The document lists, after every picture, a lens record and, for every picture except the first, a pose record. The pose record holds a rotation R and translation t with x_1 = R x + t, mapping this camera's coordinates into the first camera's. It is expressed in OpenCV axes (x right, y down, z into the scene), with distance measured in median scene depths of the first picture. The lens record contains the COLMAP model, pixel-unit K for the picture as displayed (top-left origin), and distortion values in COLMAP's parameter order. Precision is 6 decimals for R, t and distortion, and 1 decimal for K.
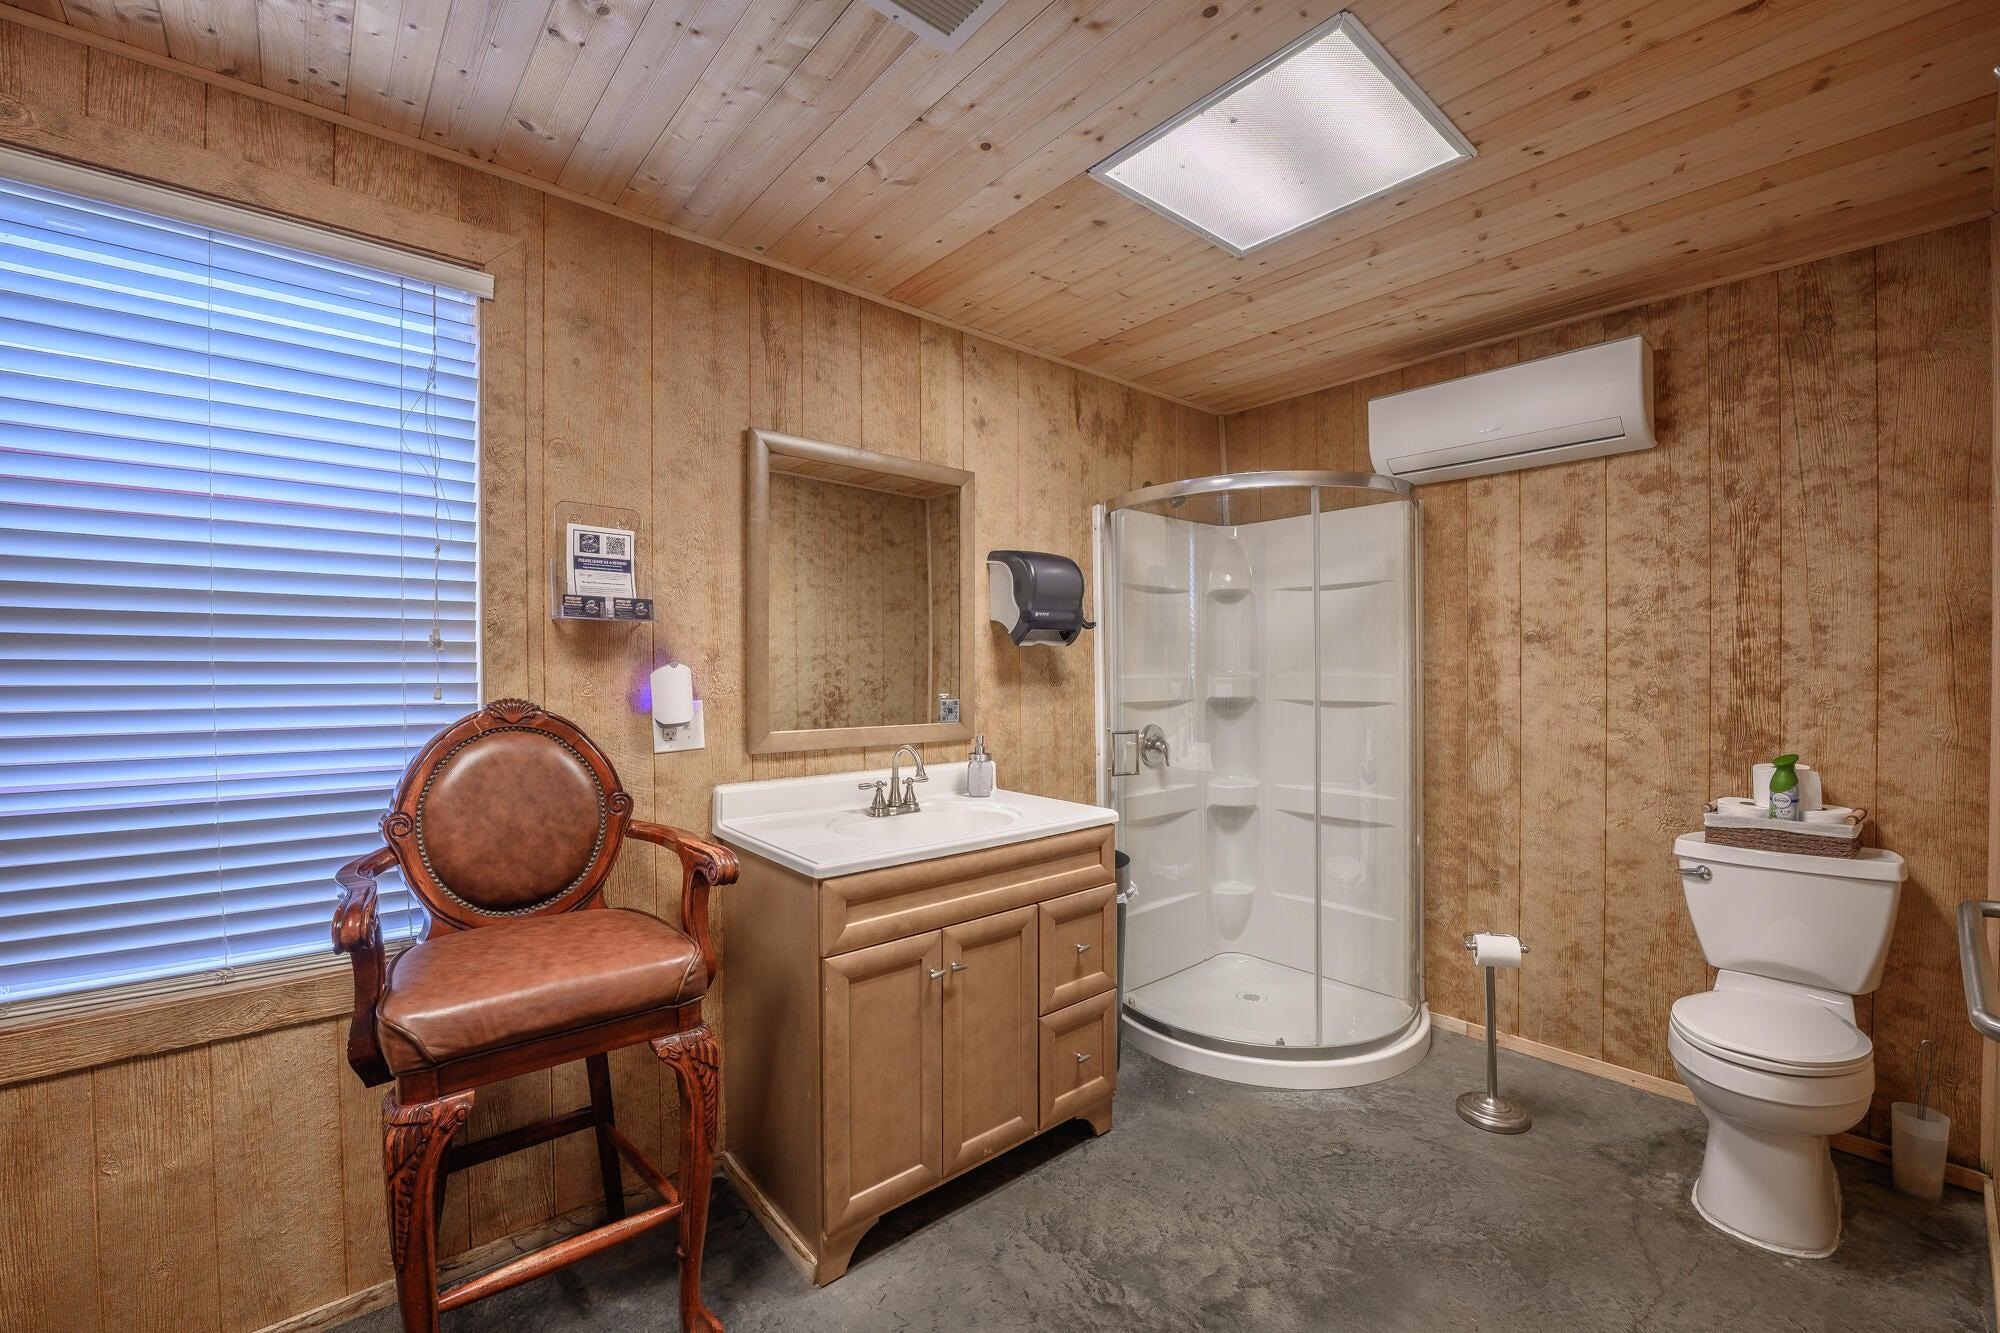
lens RADIAL K [[808.5, 0, 999.6], [0, 808.5, 663.9], [0, 0, 1]] dist [-0.022814, -0.000303]
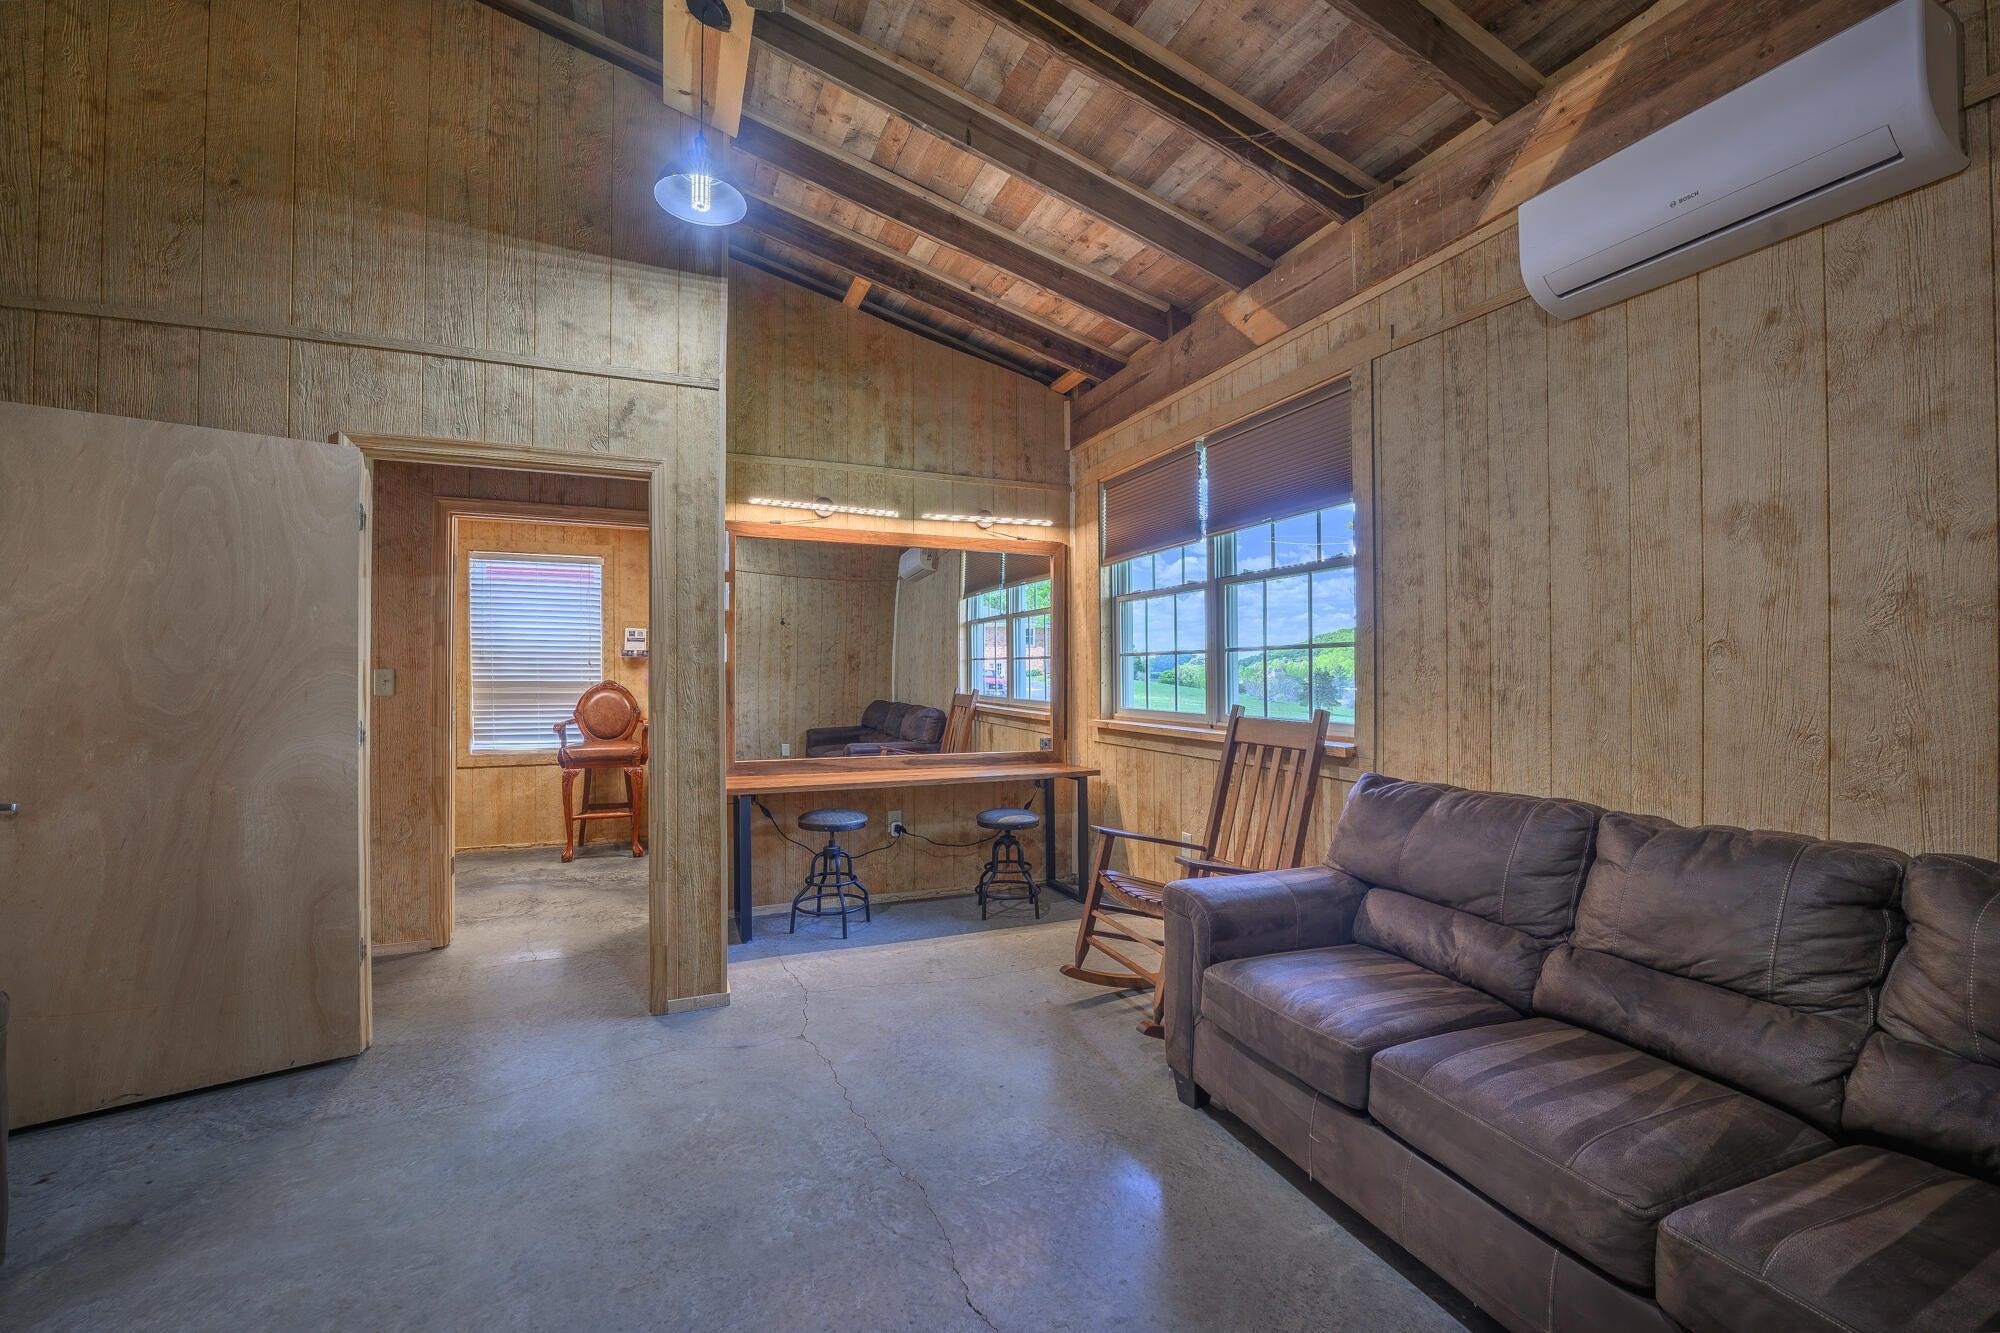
lens RADIAL K [[808.5, 0, 995.3], [0, 808.5, 673.3], [0, 0, 1]] dist [-0.022814, -0.000303]
pose [[0.948879, 0.009527, -0.315497, 2.058169], [-0.009754, 0.999952, 0.000862, -0.006135], [0.315490, 0.002260, 0.948926, -1.759043]]
